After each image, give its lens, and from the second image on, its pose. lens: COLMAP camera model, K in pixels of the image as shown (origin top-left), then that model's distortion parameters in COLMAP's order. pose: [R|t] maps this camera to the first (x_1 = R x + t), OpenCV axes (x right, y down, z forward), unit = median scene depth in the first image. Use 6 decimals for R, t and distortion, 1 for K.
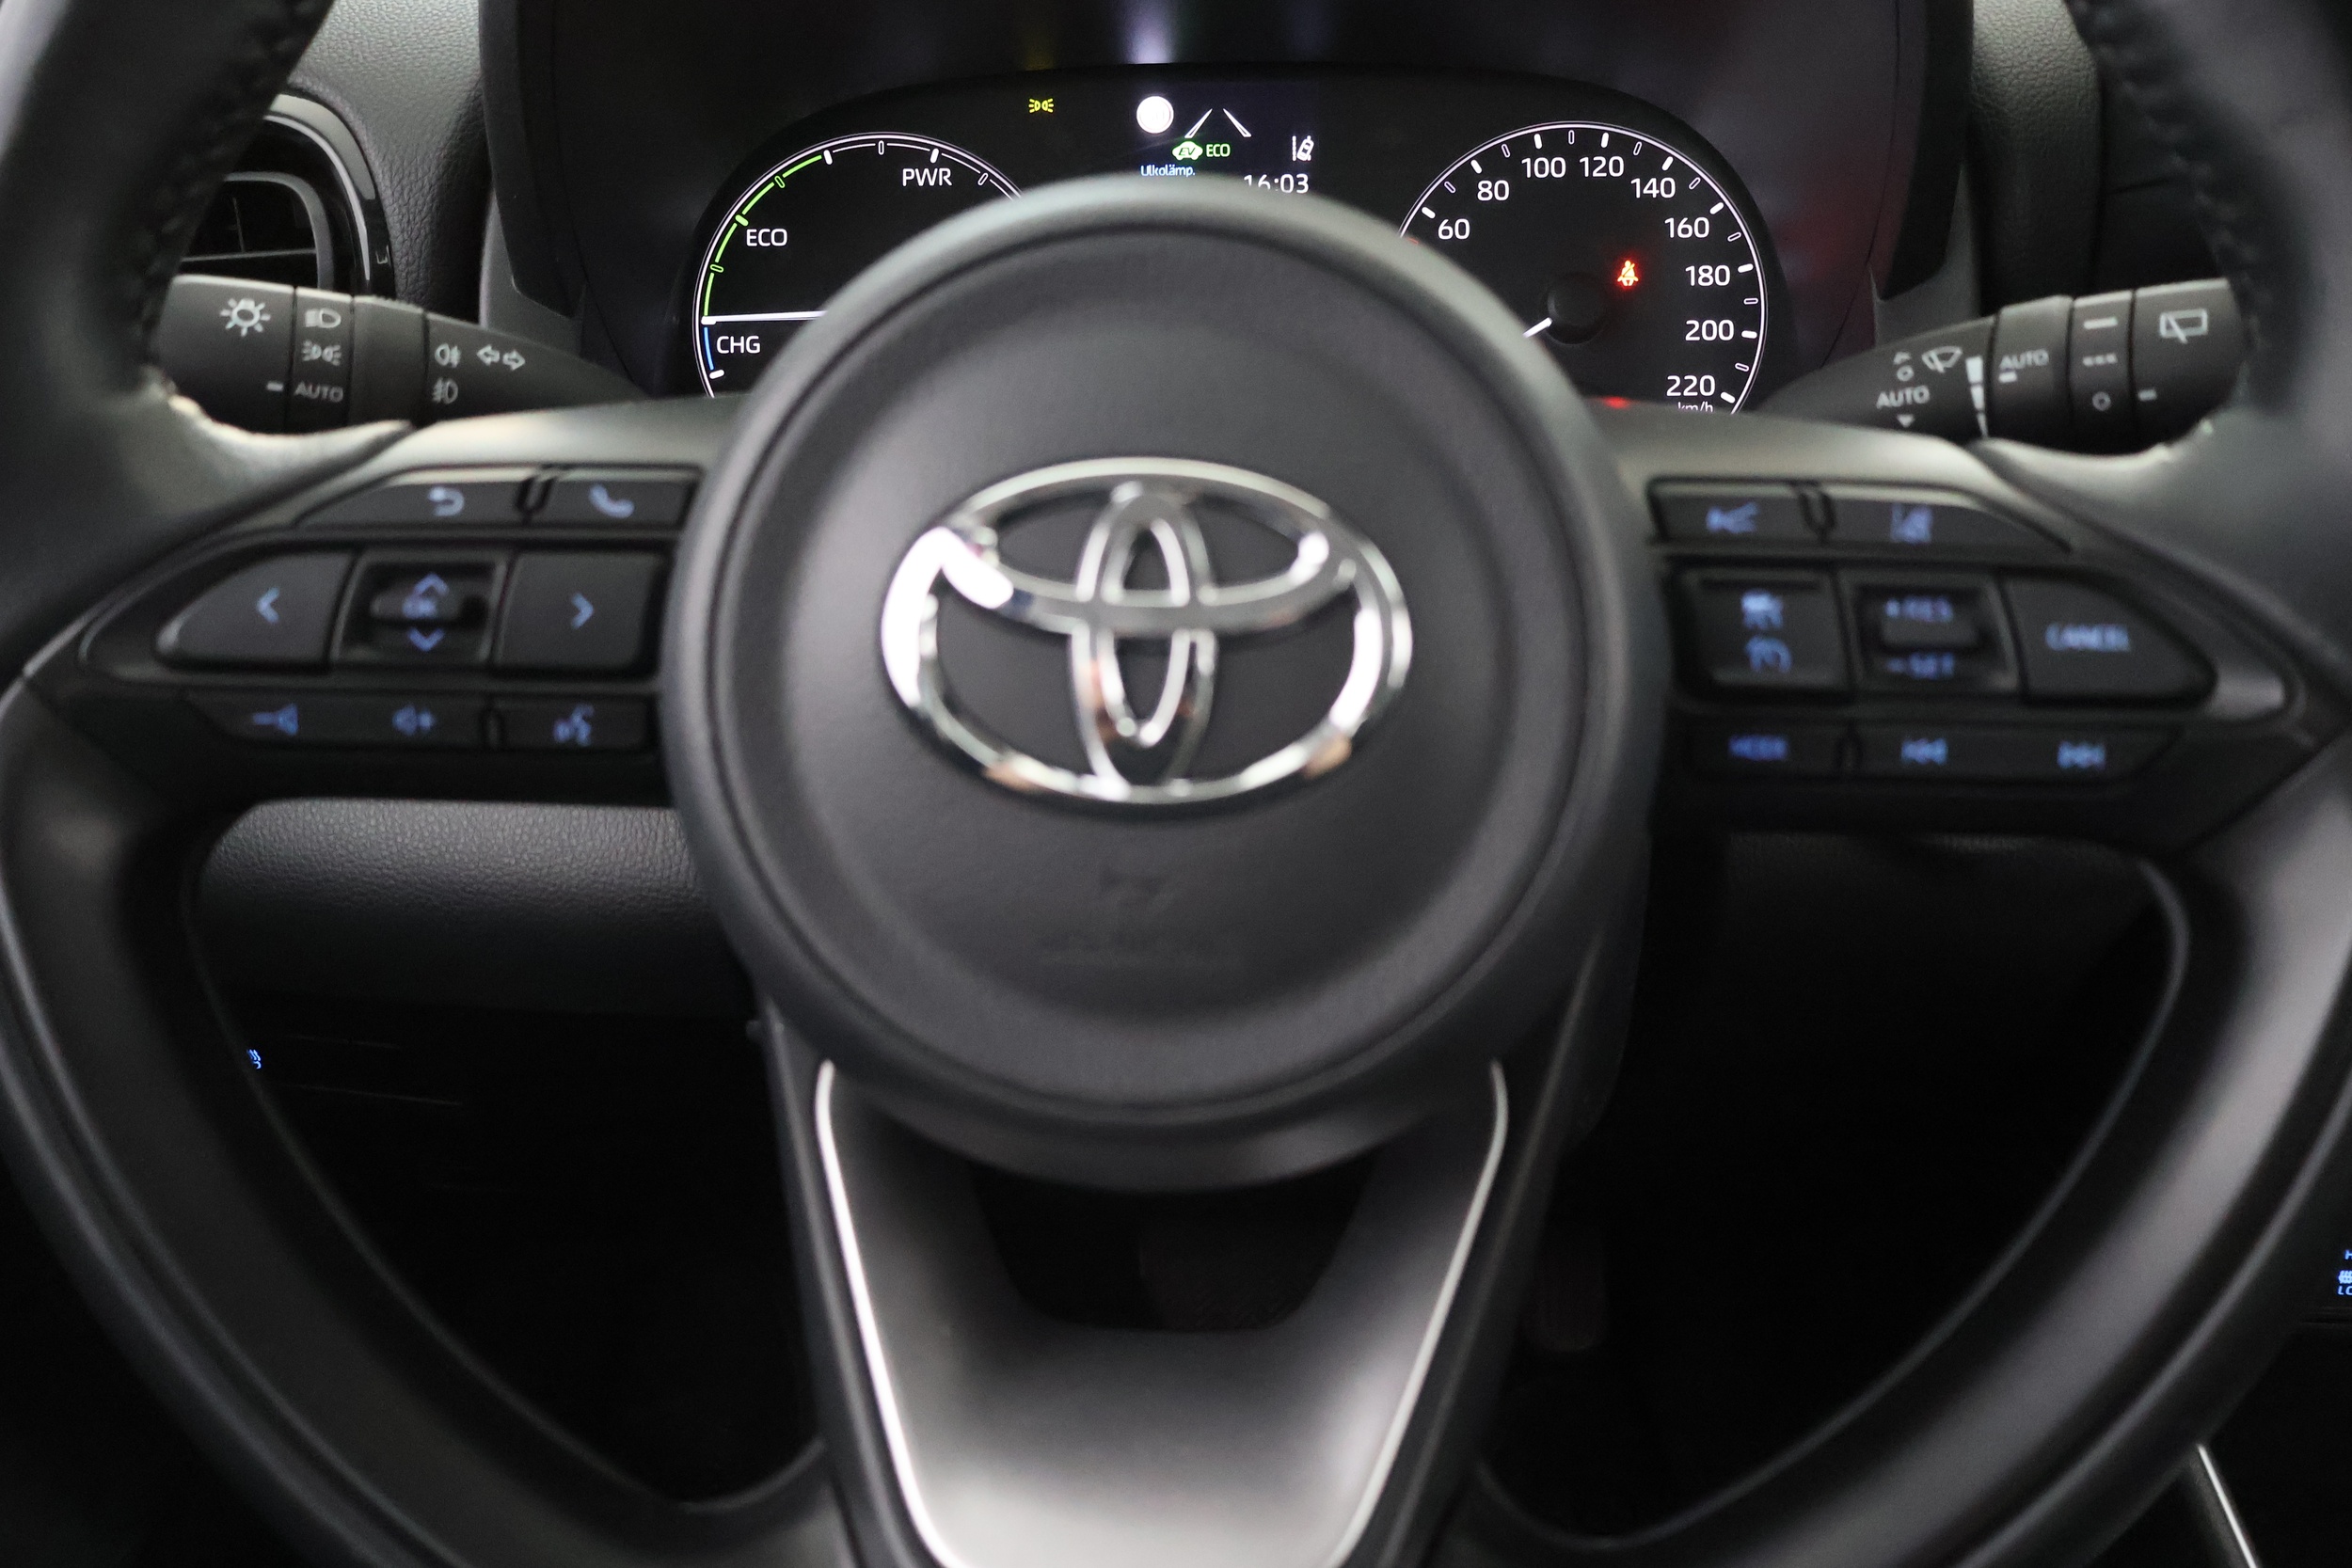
lens RADIAL K [[1948.9, 0, 1168.2], [0, 1948.9, 776.8], [0, 0, 1]] dist [0.013565, 0.001016]
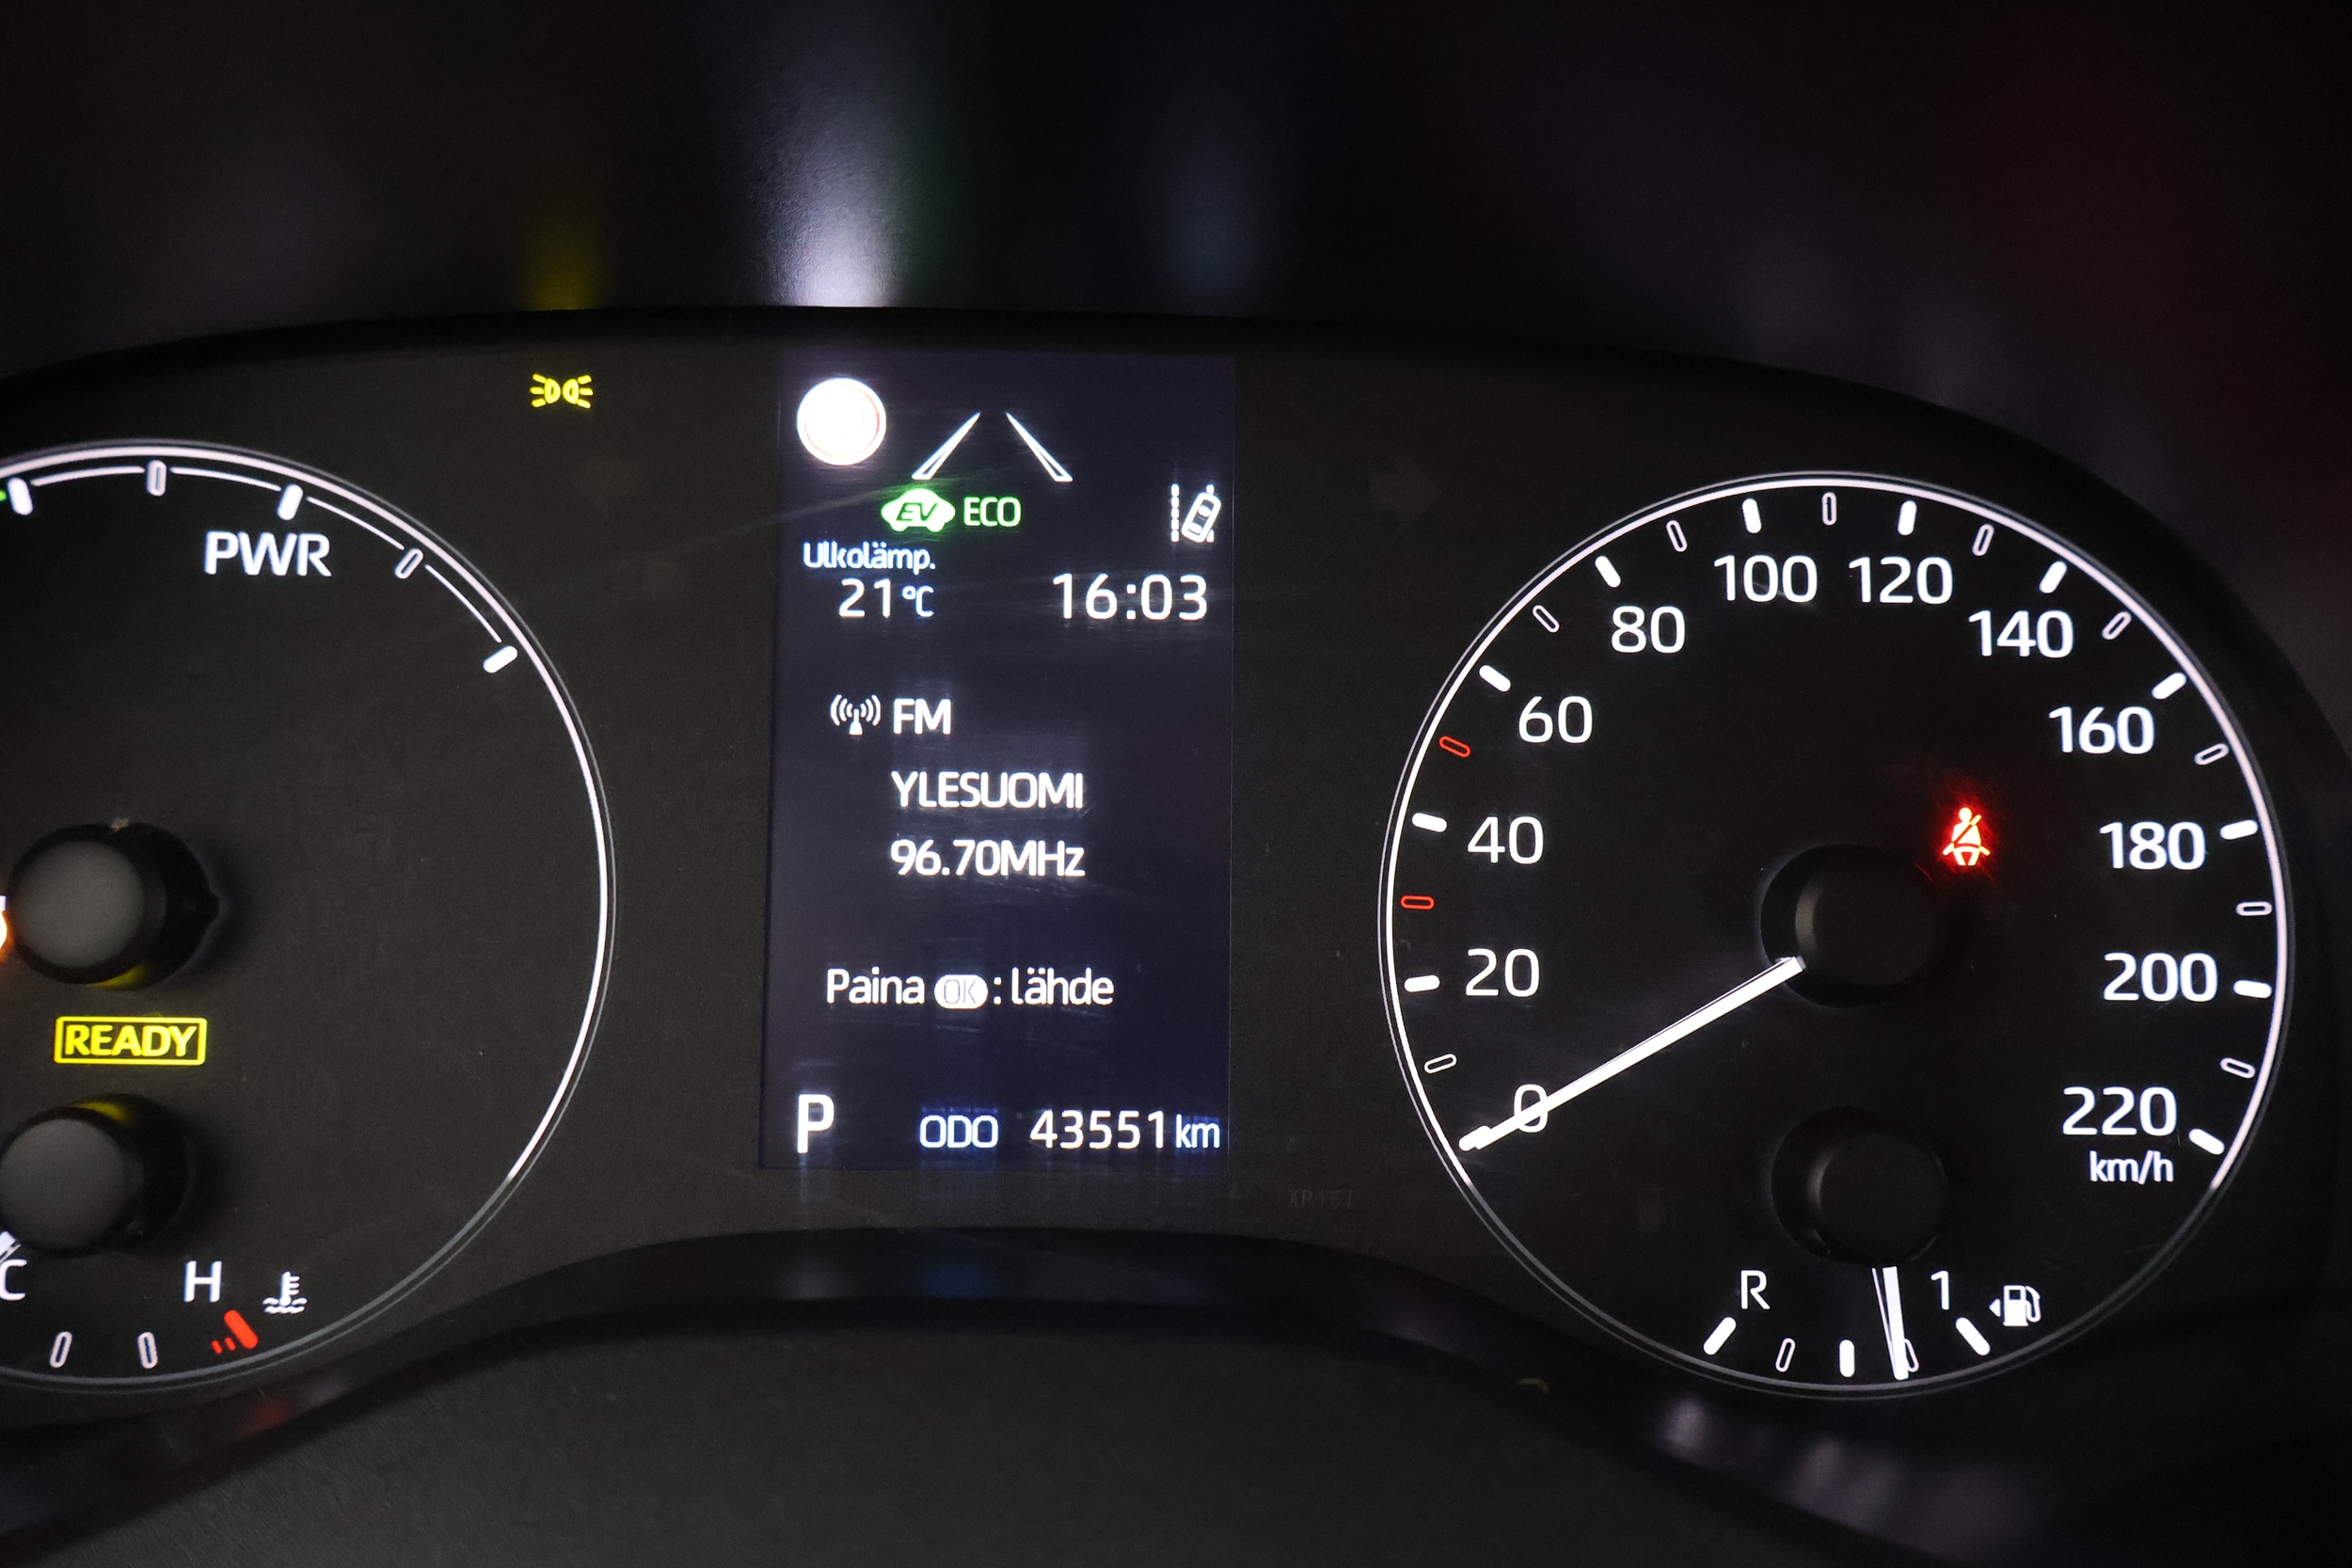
lens RADIAL K [[1948.9, 0, 1181.8], [0, 1948.9, 792.1], [0, 0, 1]] dist [0.013565, 0.001016]
pose [[0.998074, 0.021960, 0.058023, 0.043338], [-0.018196, 0.997745, -0.064607, -0.236715], [-0.059311, 0.063427, 0.996222, 0.591478]]
